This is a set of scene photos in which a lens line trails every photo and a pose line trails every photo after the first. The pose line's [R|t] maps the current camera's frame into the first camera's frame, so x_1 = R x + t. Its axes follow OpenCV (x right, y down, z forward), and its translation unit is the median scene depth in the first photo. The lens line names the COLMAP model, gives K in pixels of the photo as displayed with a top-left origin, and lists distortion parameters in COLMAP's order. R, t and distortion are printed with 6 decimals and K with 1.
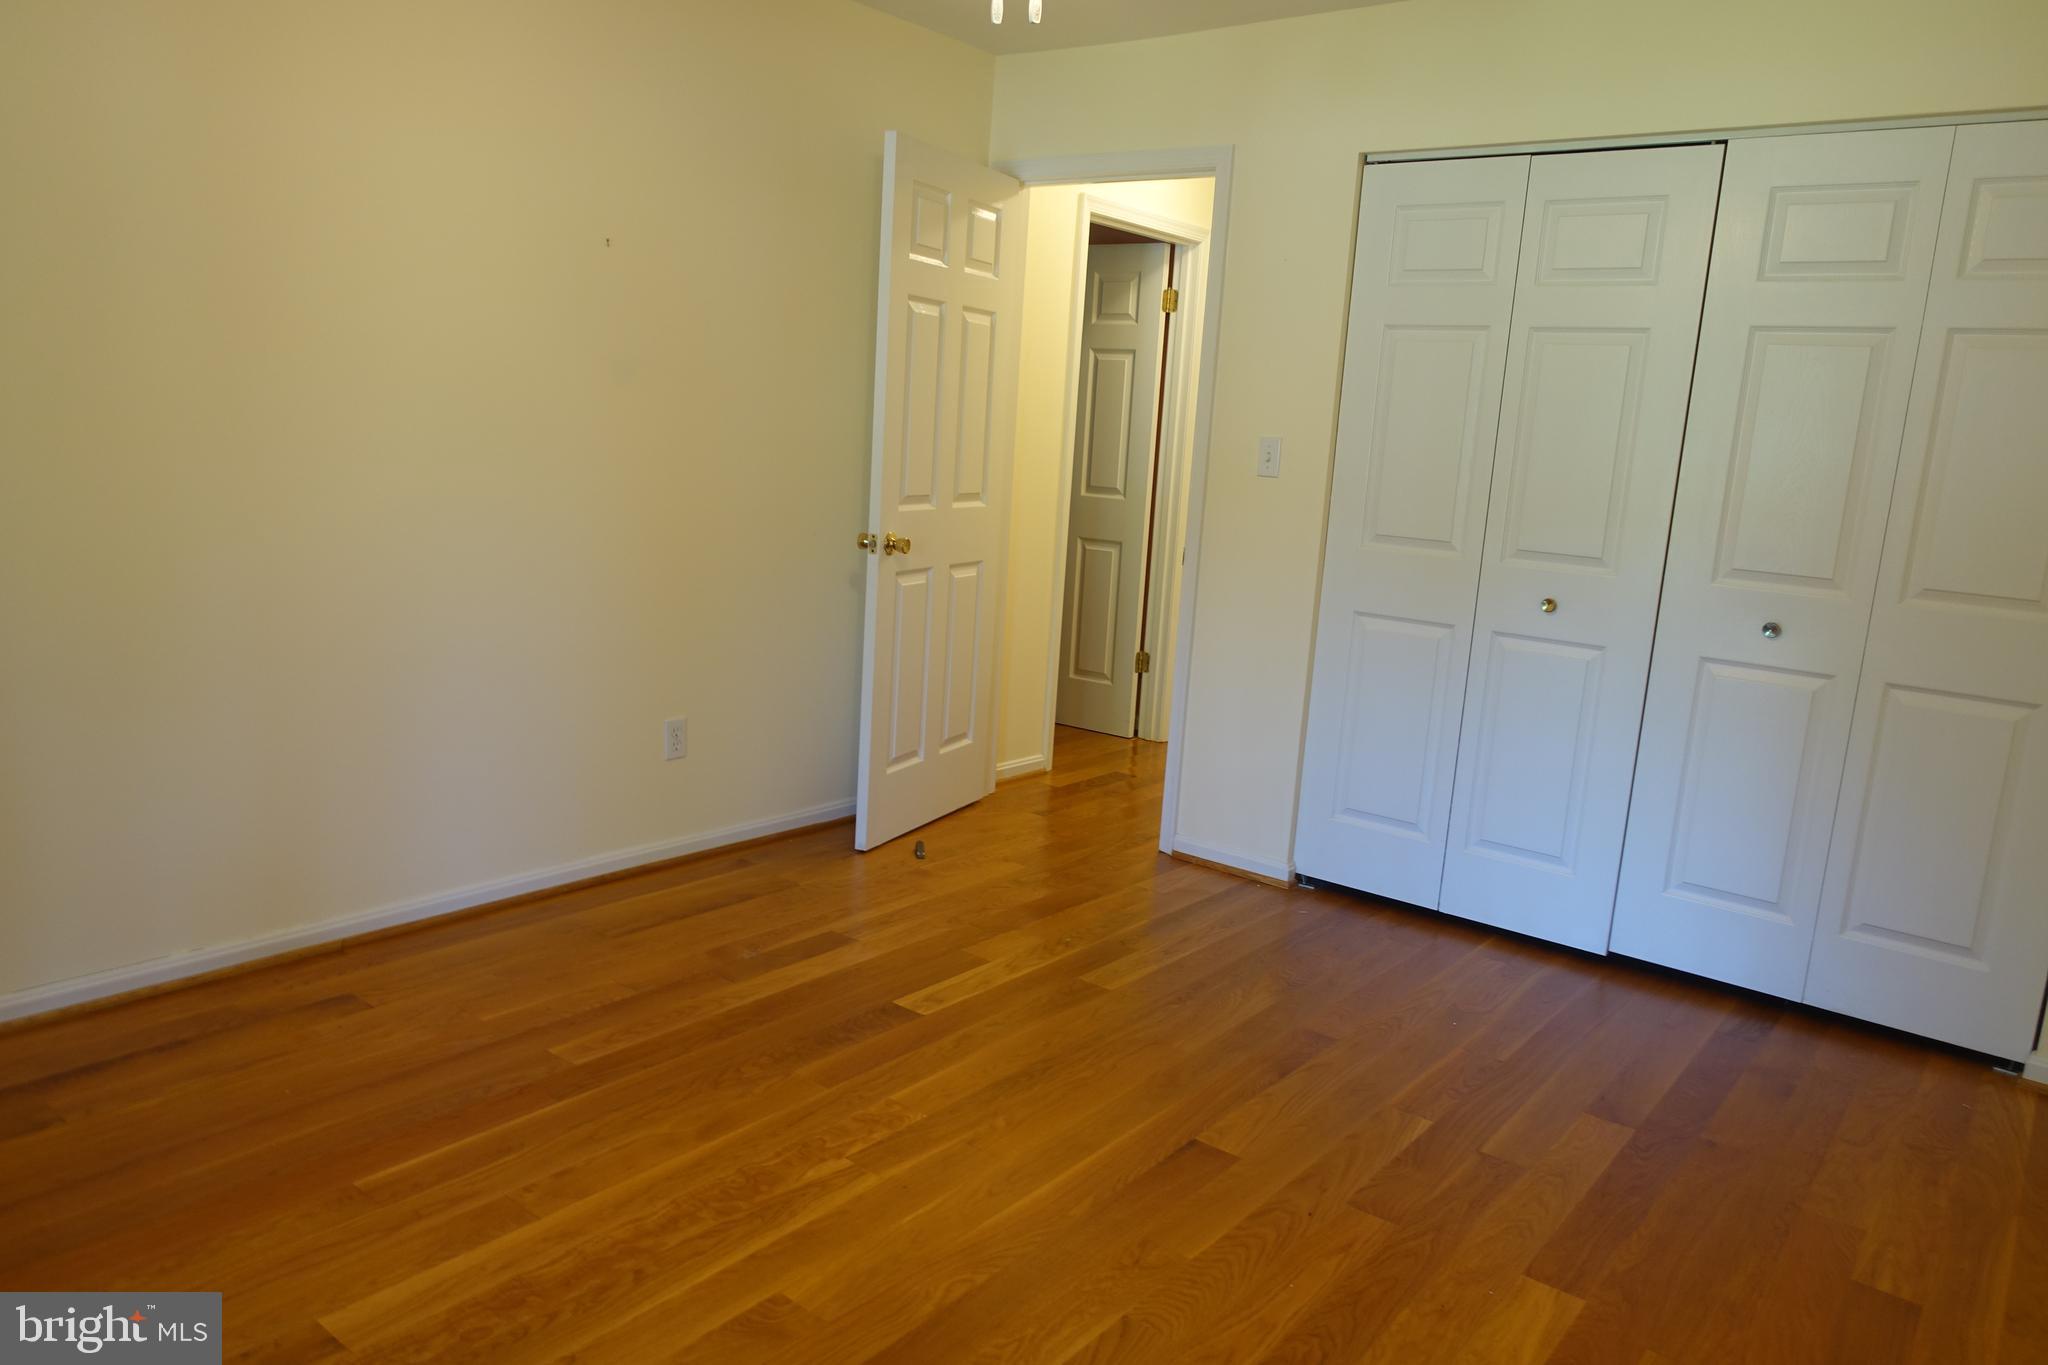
lens RADIAL K [[1418.2, 0, 1029.8], [0, 1418.2, 677.8], [0, 0, 1]] dist [0.005159, 0.002089]
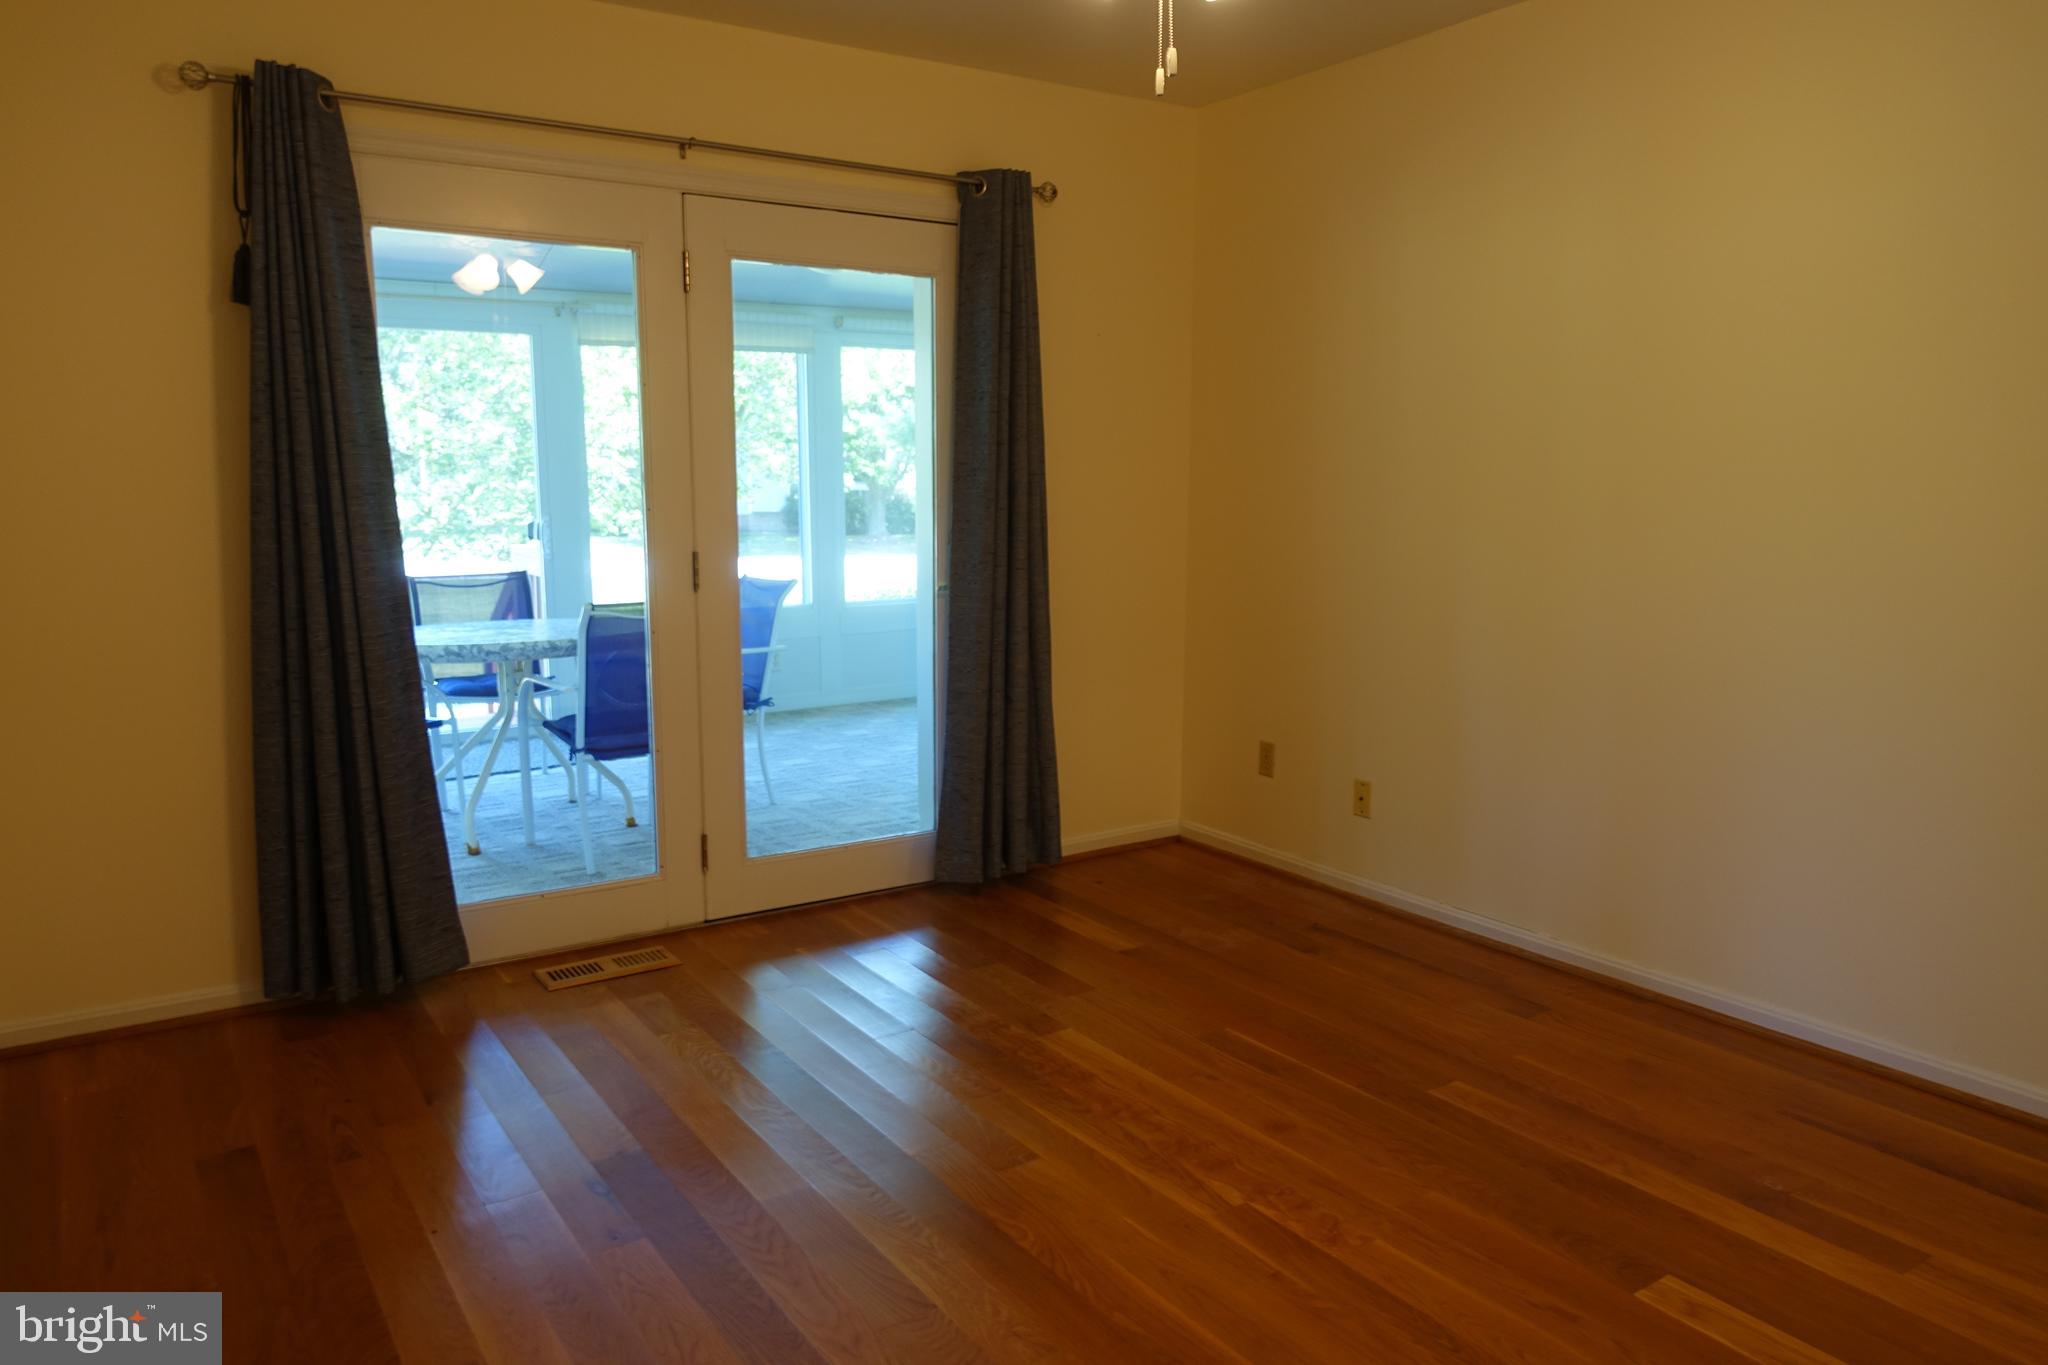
lens RADIAL K [[1418.2, 0, 1029.8], [0, 1418.2, 677.8], [0, 0, 1]] dist [0.005159, 0.002089]
pose [[-0.305005, 0.074044, -0.949468, 0.744065], [-0.187255, 0.972848, 0.136021, -0.116265], [0.933760, 0.219279, -0.282858, 0.933695]]
